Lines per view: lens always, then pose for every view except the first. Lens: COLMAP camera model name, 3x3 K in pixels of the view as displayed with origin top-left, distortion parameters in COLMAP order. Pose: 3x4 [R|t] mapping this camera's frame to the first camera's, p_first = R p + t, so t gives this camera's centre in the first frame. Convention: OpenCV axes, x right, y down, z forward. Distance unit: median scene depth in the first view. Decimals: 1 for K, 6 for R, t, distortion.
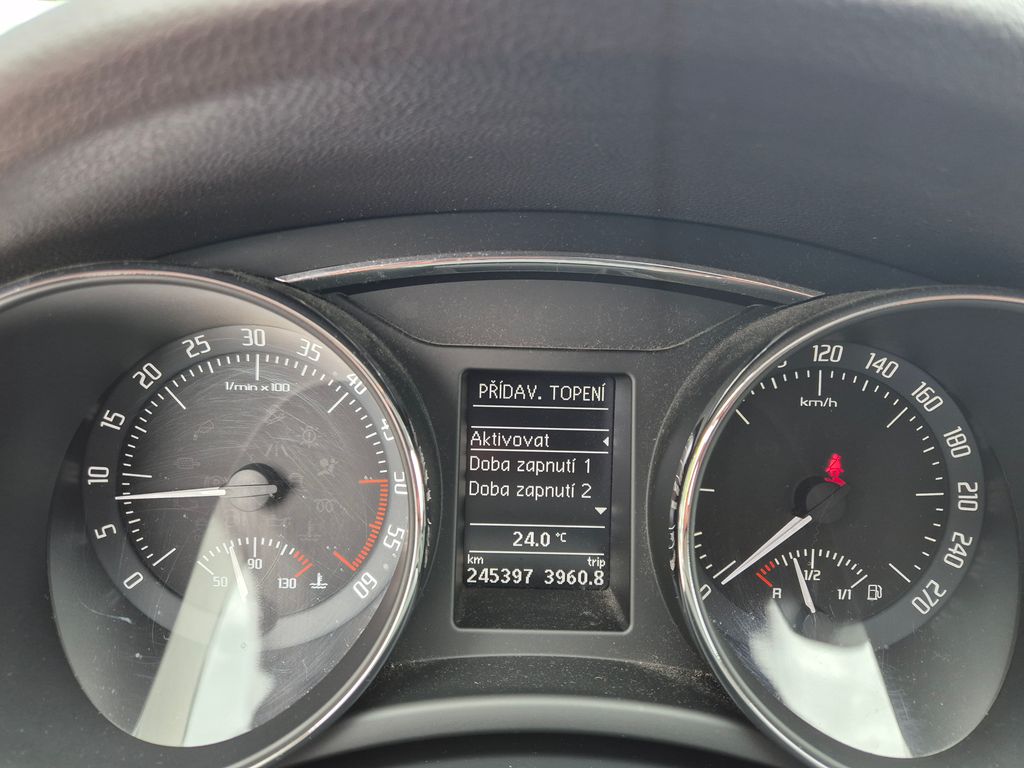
lens RADIAL K [[687.4, 0, 506.9], [0, 687.4, 382.2], [0, 0, 1]] dist [0.059466, -0.047360]
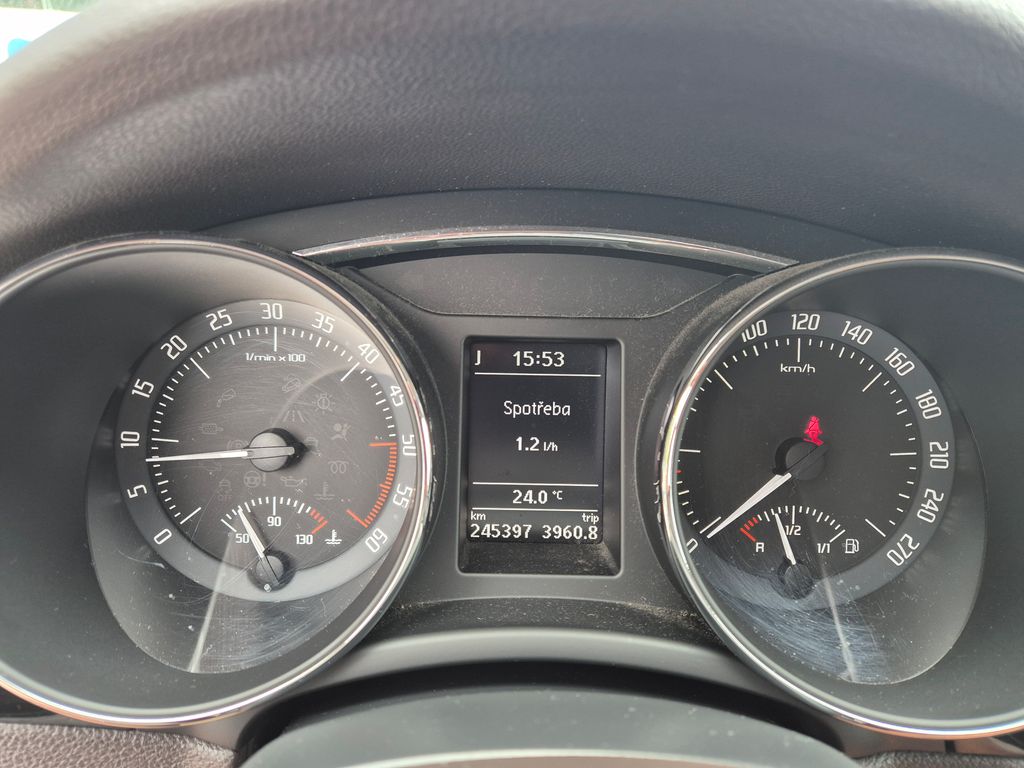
lens RADIAL K [[687.4, 0, 504.6], [0, 687.4, 386.9], [0, 0, 1]] dist [0.059466, -0.047360]
pose [[0.999917, -0.007024, -0.010785, 0.009334], [0.007018, 0.999975, -0.000634, 0.062402], [0.010789, 0.000558, 0.999942, -0.083300]]
